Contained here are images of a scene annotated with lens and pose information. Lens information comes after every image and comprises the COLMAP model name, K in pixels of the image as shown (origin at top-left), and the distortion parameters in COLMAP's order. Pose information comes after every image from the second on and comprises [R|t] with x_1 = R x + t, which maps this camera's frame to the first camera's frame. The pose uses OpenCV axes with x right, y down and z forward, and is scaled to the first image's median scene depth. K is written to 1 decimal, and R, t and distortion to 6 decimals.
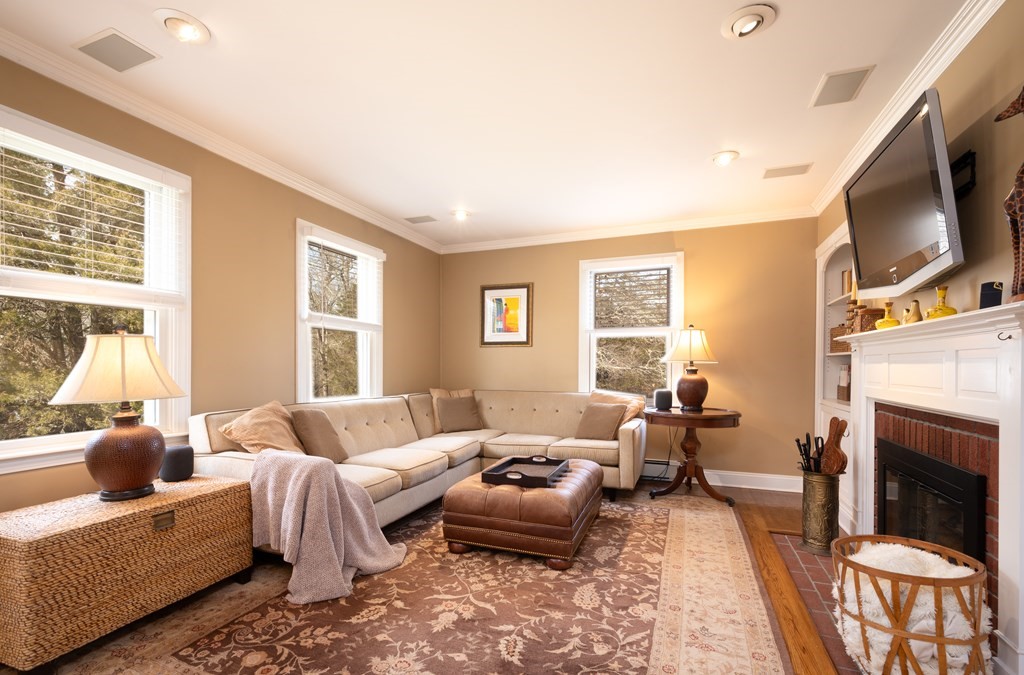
lens RADIAL K [[464.5, 0, 503.6], [0, 464.5, 369.0], [0, 0, 1]] dist [0.001155, -0.000982]
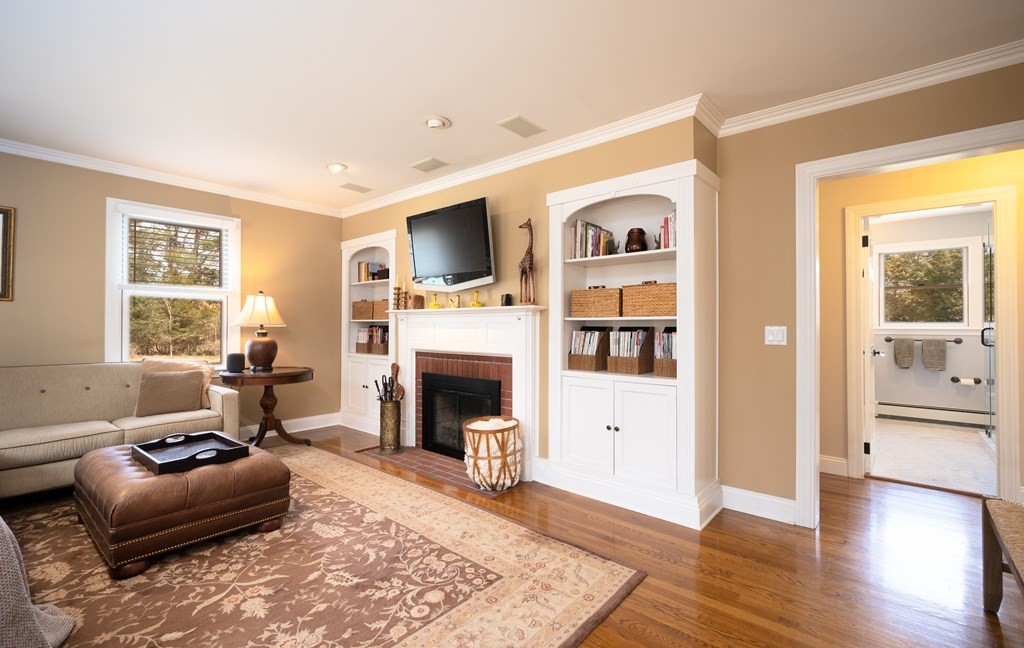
lens RADIAL K [[454.6, 0, 513.9], [0, 454.6, 321.9], [0, 0, 1]] dist [0.001326, 0.000221]
pose [[0.315853, 0.012271, 0.948729, -0.645059], [0.002899, 0.999899, -0.013898, -0.011283], [-0.948804, 0.007140, 0.315785, 0.168676]]
